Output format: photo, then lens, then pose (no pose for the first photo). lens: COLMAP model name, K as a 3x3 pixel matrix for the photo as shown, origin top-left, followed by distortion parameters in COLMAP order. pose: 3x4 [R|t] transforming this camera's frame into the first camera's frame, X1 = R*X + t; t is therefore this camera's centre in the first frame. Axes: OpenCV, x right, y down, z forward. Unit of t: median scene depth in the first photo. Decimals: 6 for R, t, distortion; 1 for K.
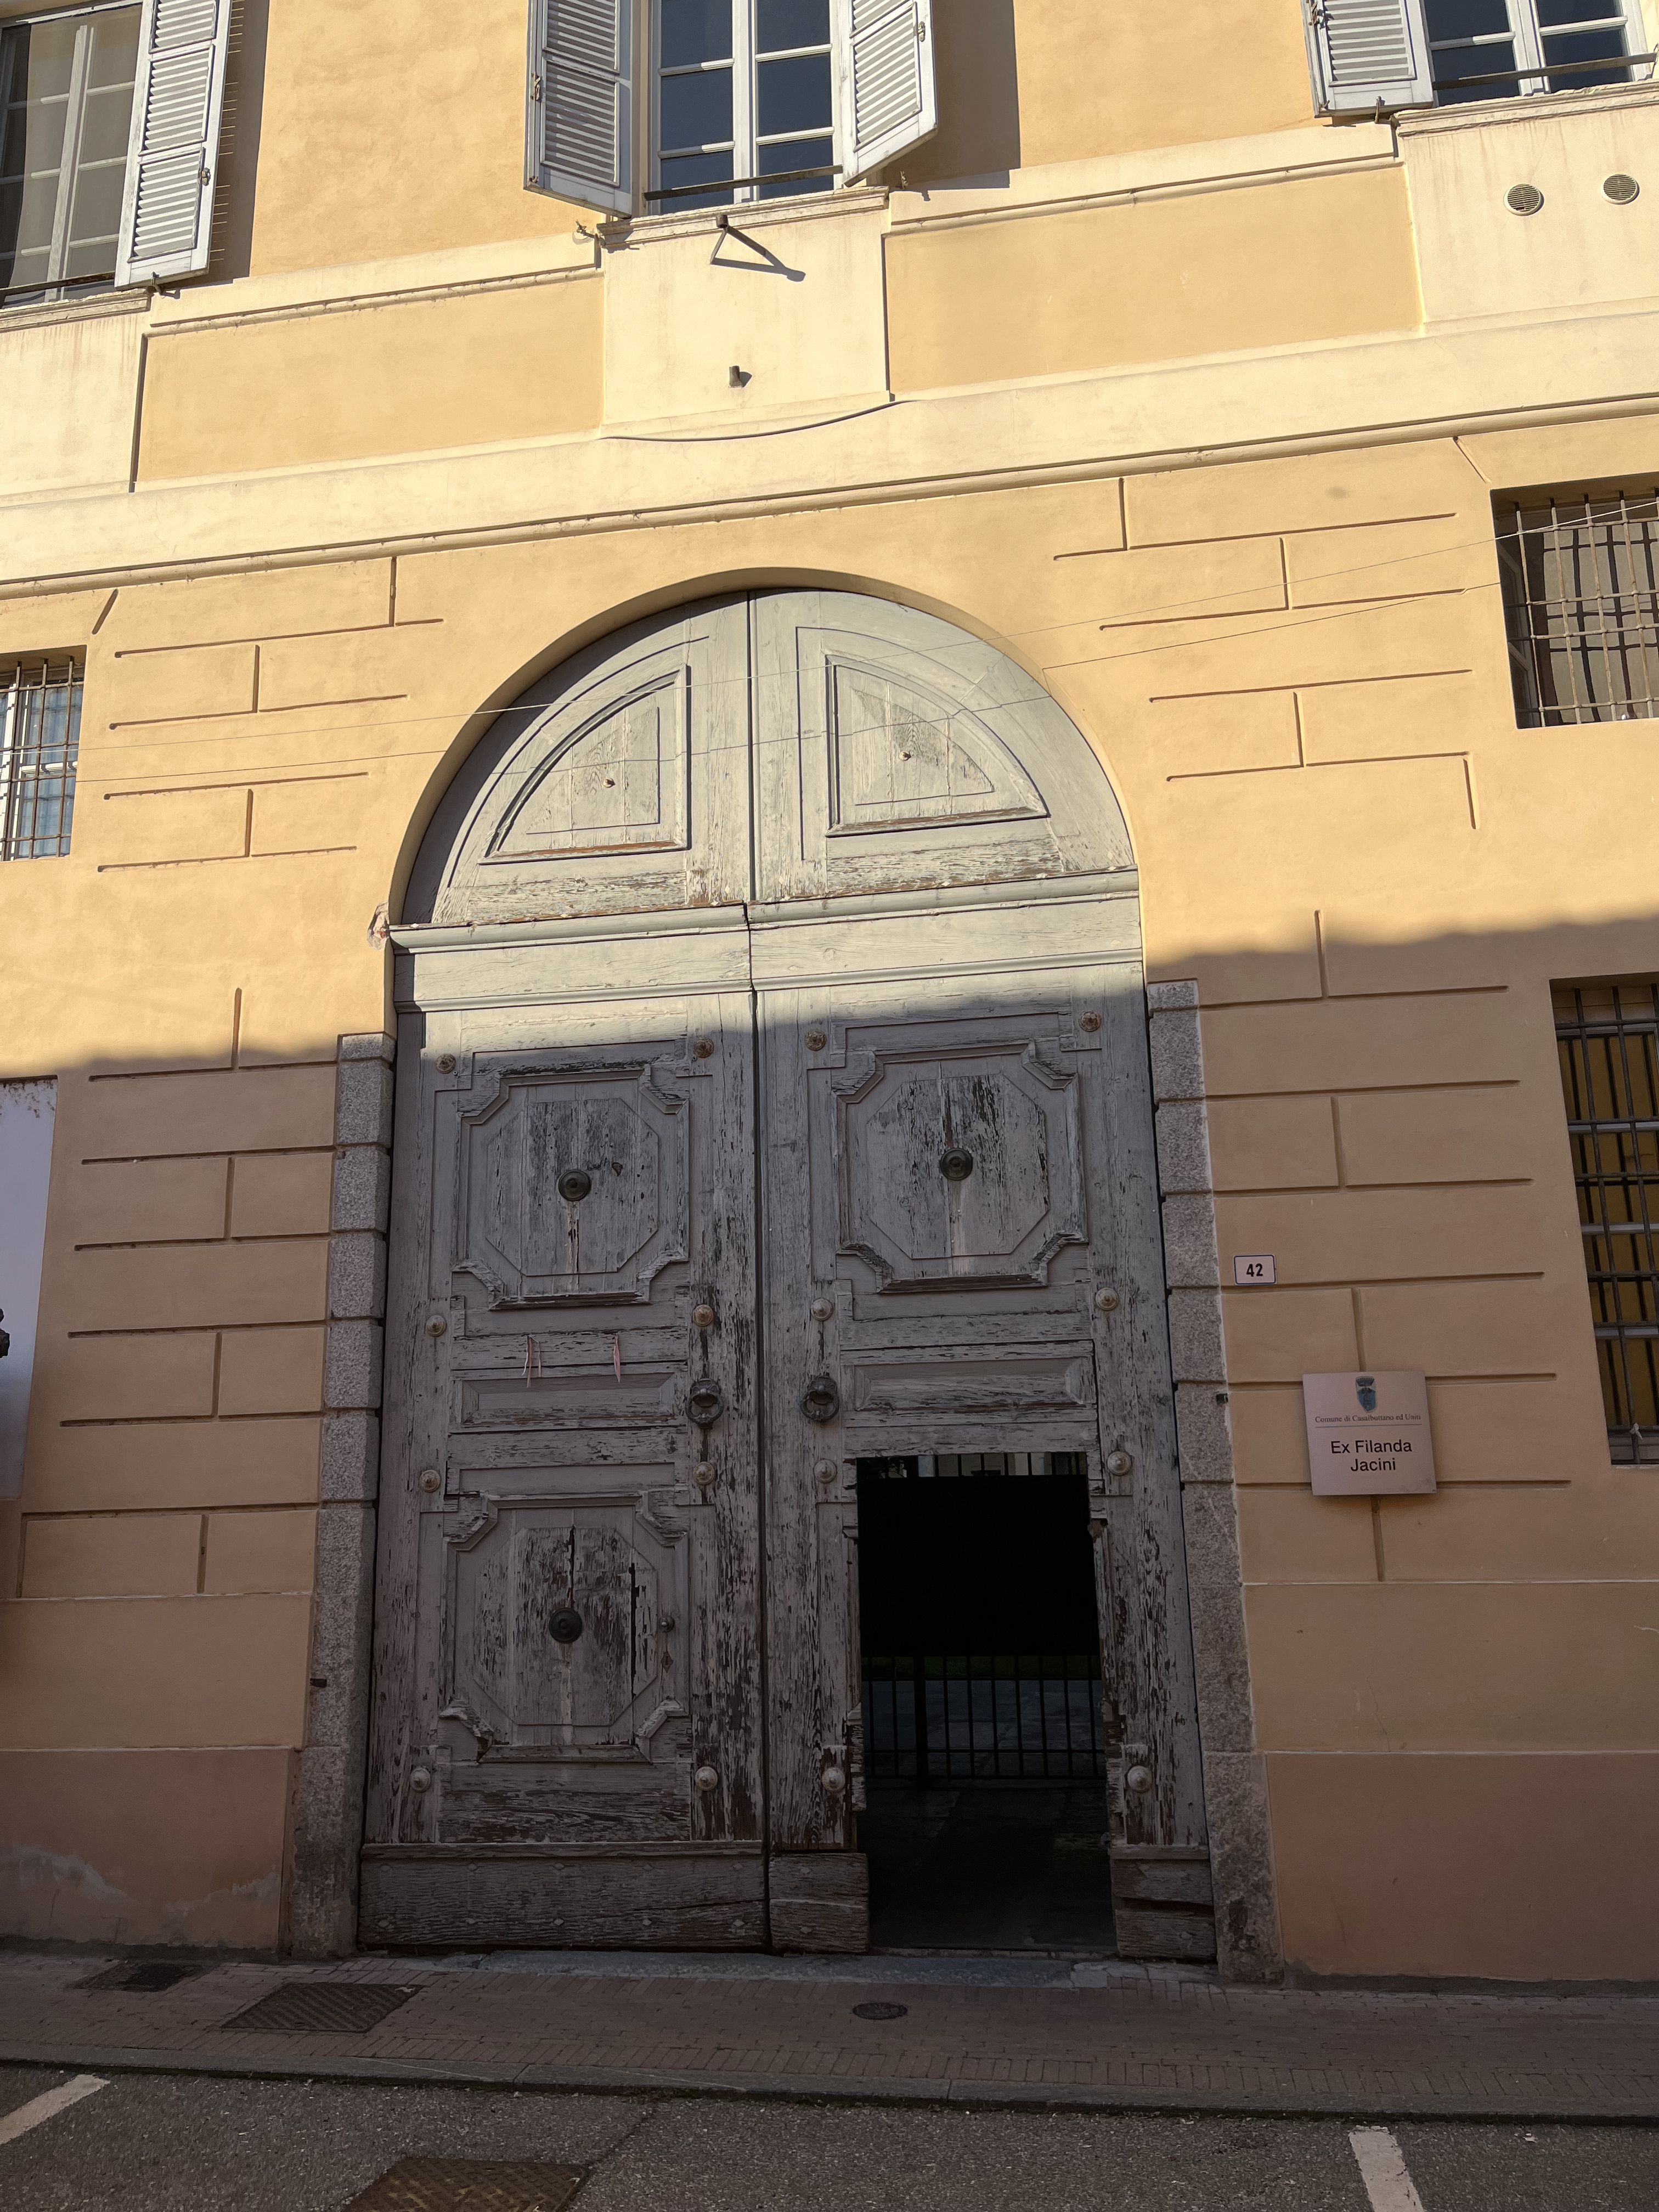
lens RADIAL K [[1599.3, 0, 831.9], [0, 1599.3, 1152.2], [0, 0, 1]] dist [0.055133, -0.062442]
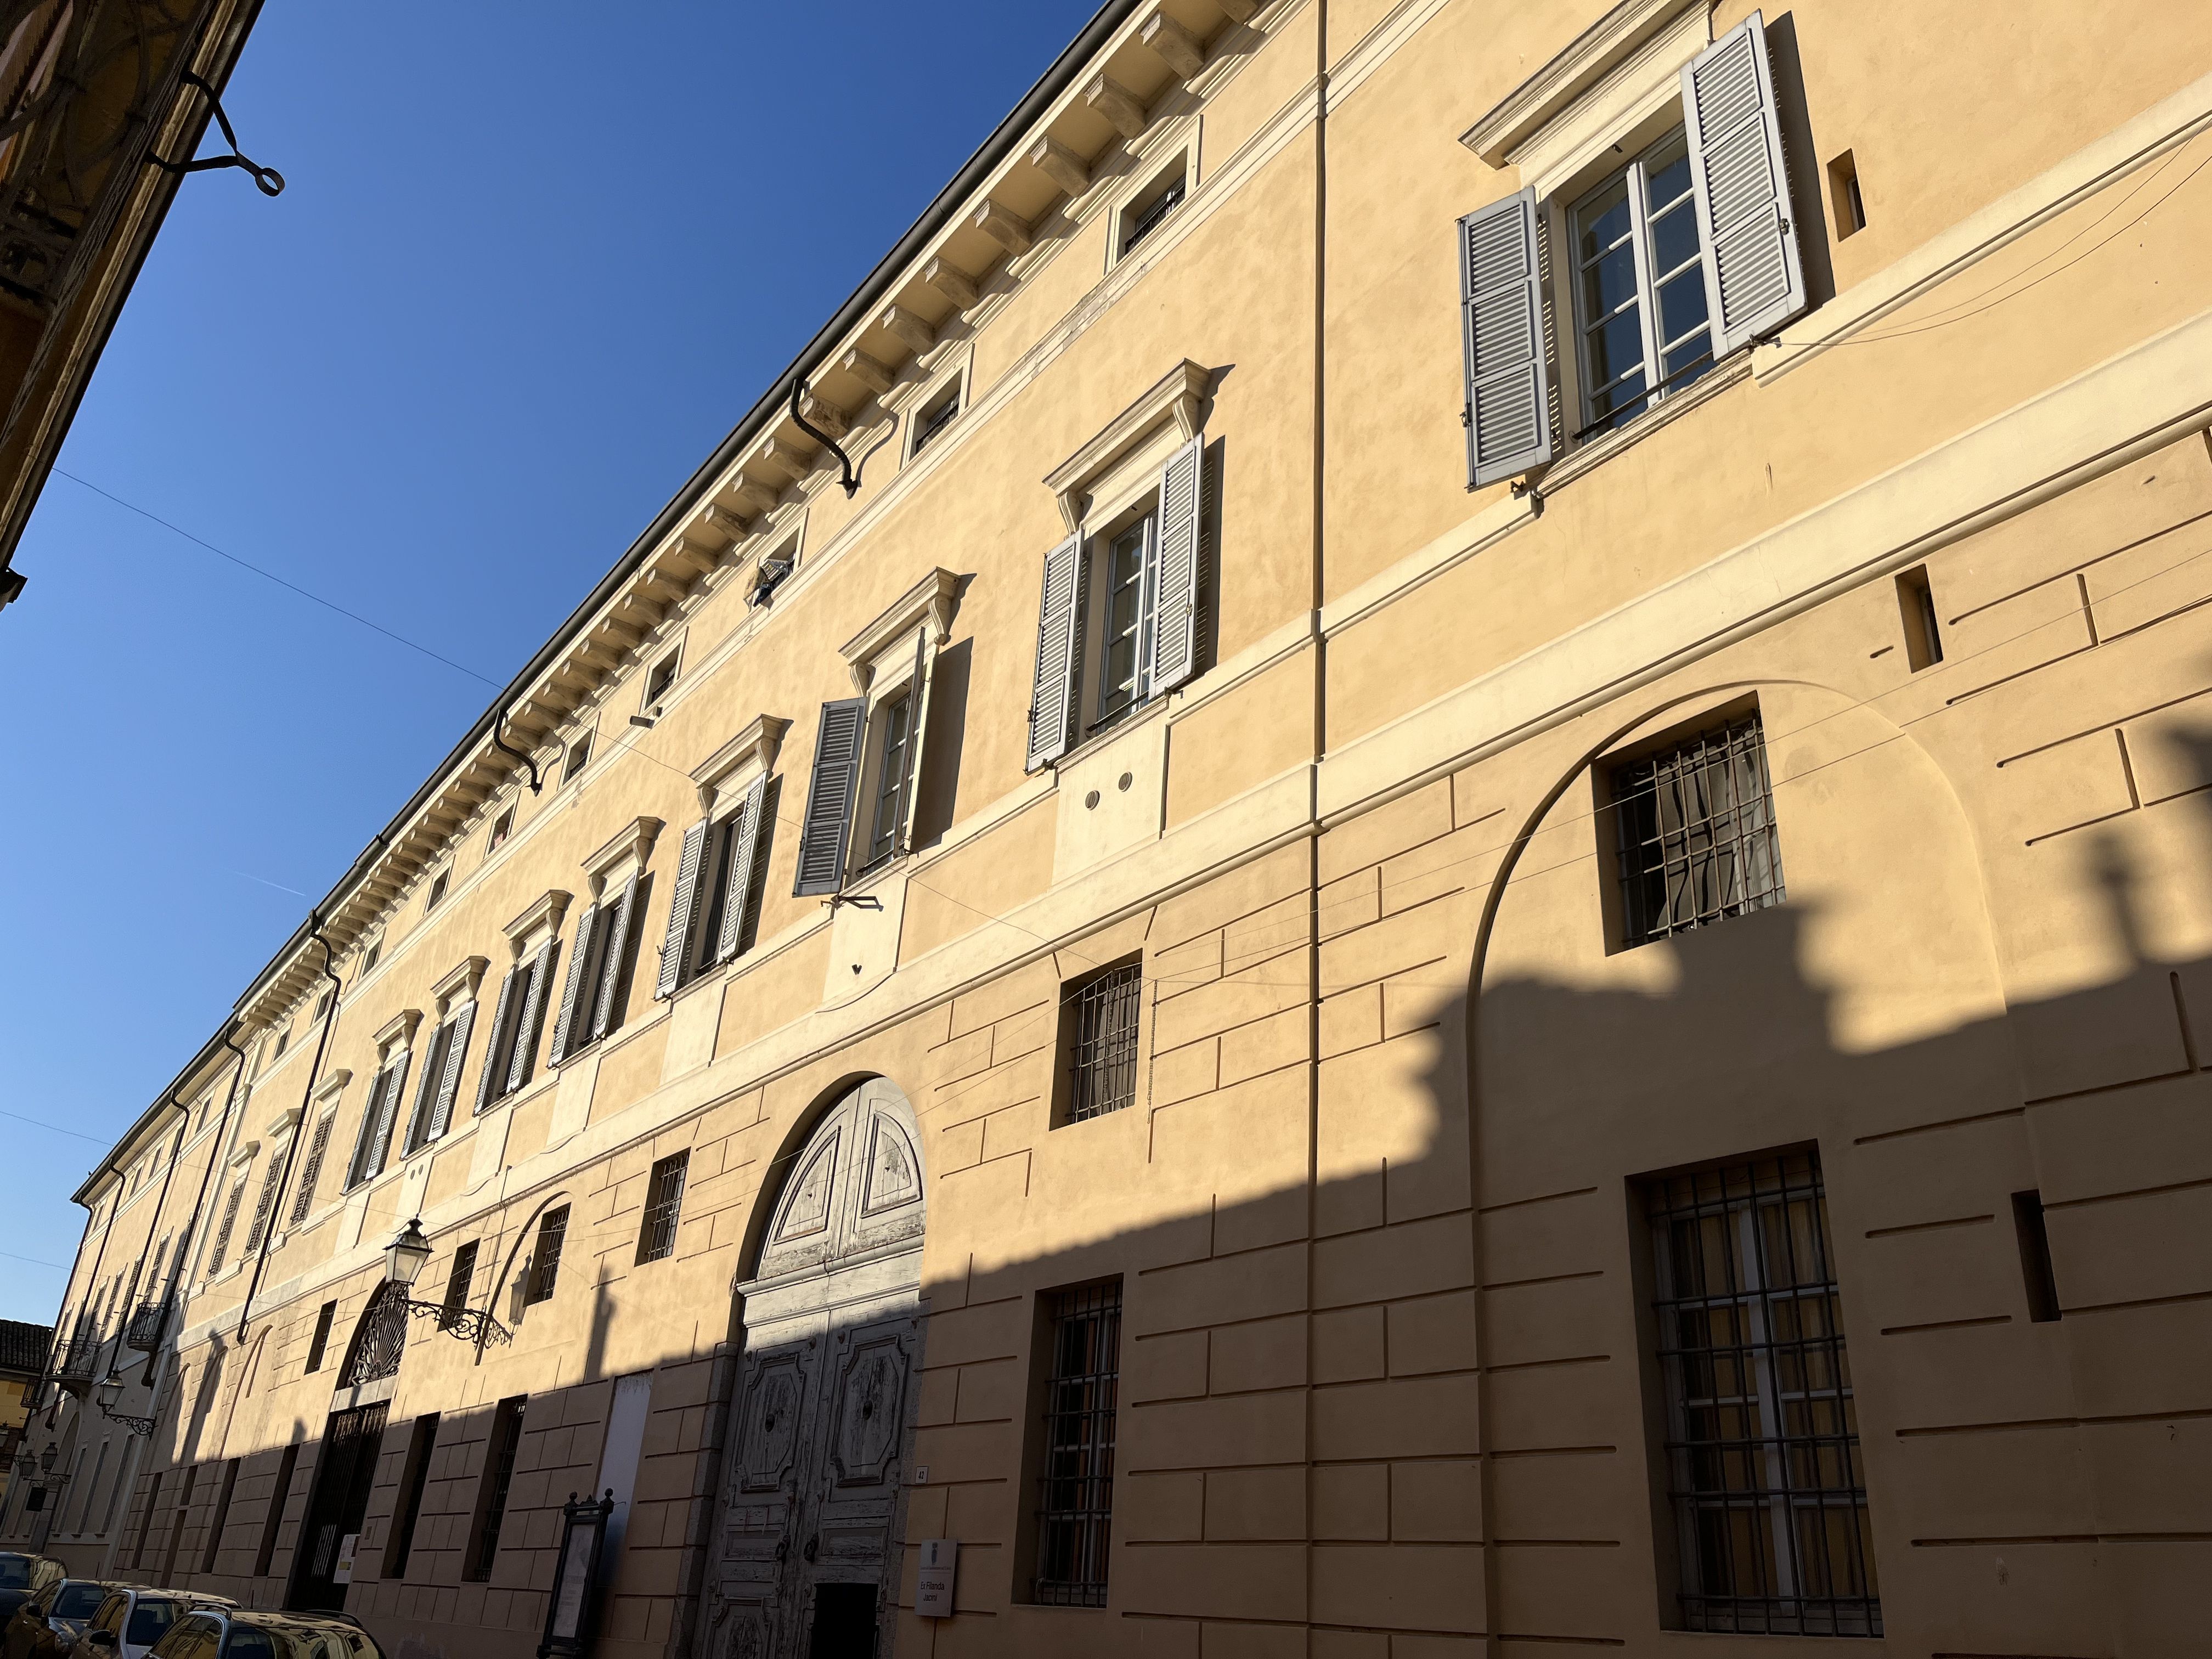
lens RADIAL K [[1665.1, 0, 1106.0], [0, 1665.1, 829.5], [0, 0, 1]] dist [0.070556, -0.090485]
pose [[0.712987, -0.249490, -0.655290, 1.632129], [0.089996, 0.959388, -0.267350, -0.087639], [0.695378, 0.131644, 0.706484, -0.238857]]
